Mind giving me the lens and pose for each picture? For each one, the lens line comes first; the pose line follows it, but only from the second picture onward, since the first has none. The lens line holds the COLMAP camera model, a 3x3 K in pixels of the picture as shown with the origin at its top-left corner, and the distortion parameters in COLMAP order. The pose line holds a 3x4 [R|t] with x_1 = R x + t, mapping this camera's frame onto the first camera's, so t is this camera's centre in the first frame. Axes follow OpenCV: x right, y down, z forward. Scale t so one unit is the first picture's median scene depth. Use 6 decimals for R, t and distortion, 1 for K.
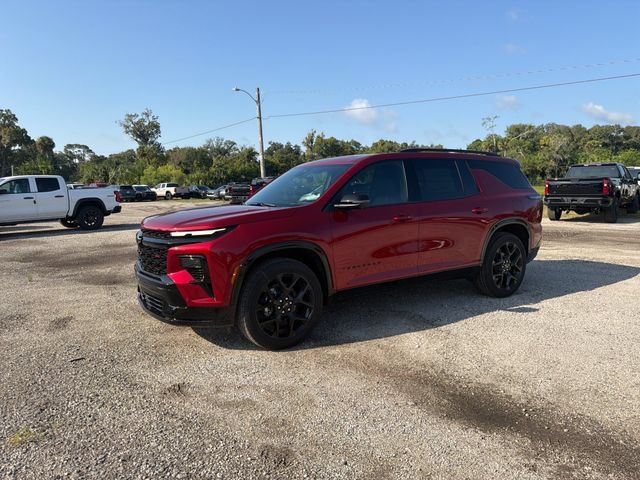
lens RADIAL K [[444.0, 0, 318.9], [0, 444.0, 249.8], [0, 0, 1]] dist [0.093196, -0.141613]
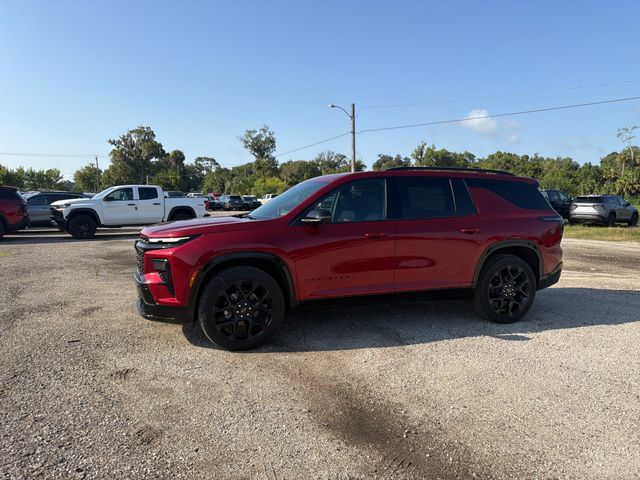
lens RADIAL K [[444.0, 0, 318.9], [0, 444.0, 249.8], [0, 0, 1]] dist [0.093196, -0.141613]
pose [[0.970810, 0.049629, -0.234660, 0.044517], [-0.055964, 0.998224, -0.020414, -0.001333], [0.233230, 0.032951, 0.971863, -0.002513]]
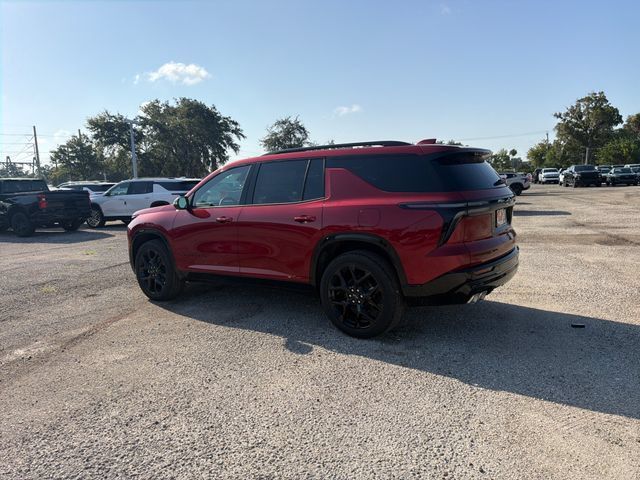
lens RADIAL K [[444.0, 0, 318.9], [0, 444.0, 249.8], [0, 0, 1]] dist [0.093196, -0.141613]
pose [[0.366101, 0.135309, -0.920685, 0.192546], [-0.094011, 0.989689, 0.108067, -0.020763], [0.925814, 0.046991, 0.375047, 0.120217]]
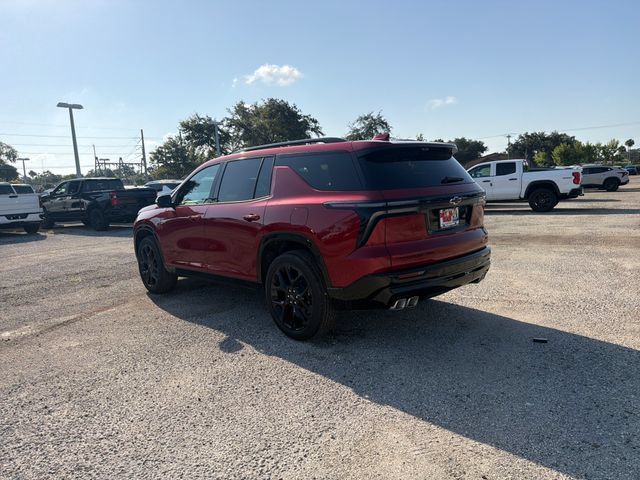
lens RADIAL K [[444.0, 0, 318.9], [0, 444.0, 249.8], [0, 0, 1]] dist [0.093196, -0.141613]
pose [[0.176980, 0.148744, -0.972910, 0.202470], [-0.090468, 0.986788, 0.134409, -0.025636], [0.980048, 0.064230, 0.188099, 0.163610]]
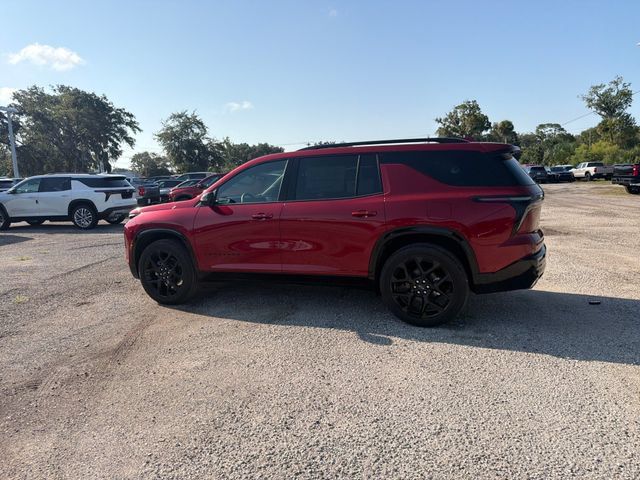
lens RADIAL K [[446.2, 0, 320.0], [0, 446.2, 262.0], [0, 0, 1]] dist [0.003086, -0.003778]
pose [[0.575046, 0.146567, -0.804886, 0.168362], [-0.087899, 0.989195, 0.117330, -0.014914], [0.813386, 0.003278, 0.581715, 0.073926]]
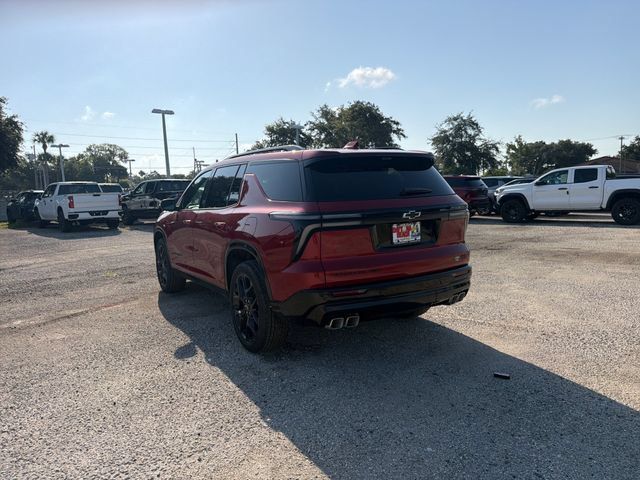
lens RADIAL K [[444.0, 0, 318.9], [0, 444.0, 249.8], [0, 0, 1]] dist [0.093196, -0.141613]
pose [[-0.018345, 0.147720, -0.988859, 0.200763], [-0.106987, 0.983057, 0.148838, -0.031460], [0.994091, 0.108525, -0.002230, 0.200822]]
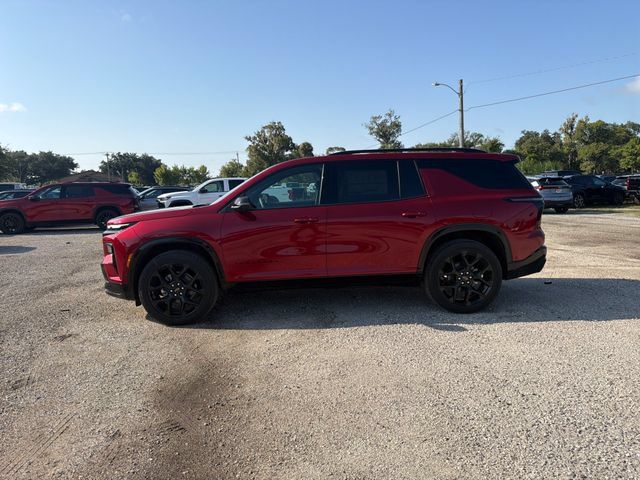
lens RADIAL K [[444.0, 0, 318.9], [0, 444.0, 249.8], [0, 0, 1]] dist [0.093196, -0.141613]
pose [[0.861862, 0.062198, -0.503314, 0.109399], [-0.057008, 0.998042, 0.025715, -0.004541], [0.503929, 0.006530, 0.863721, 0.018330]]
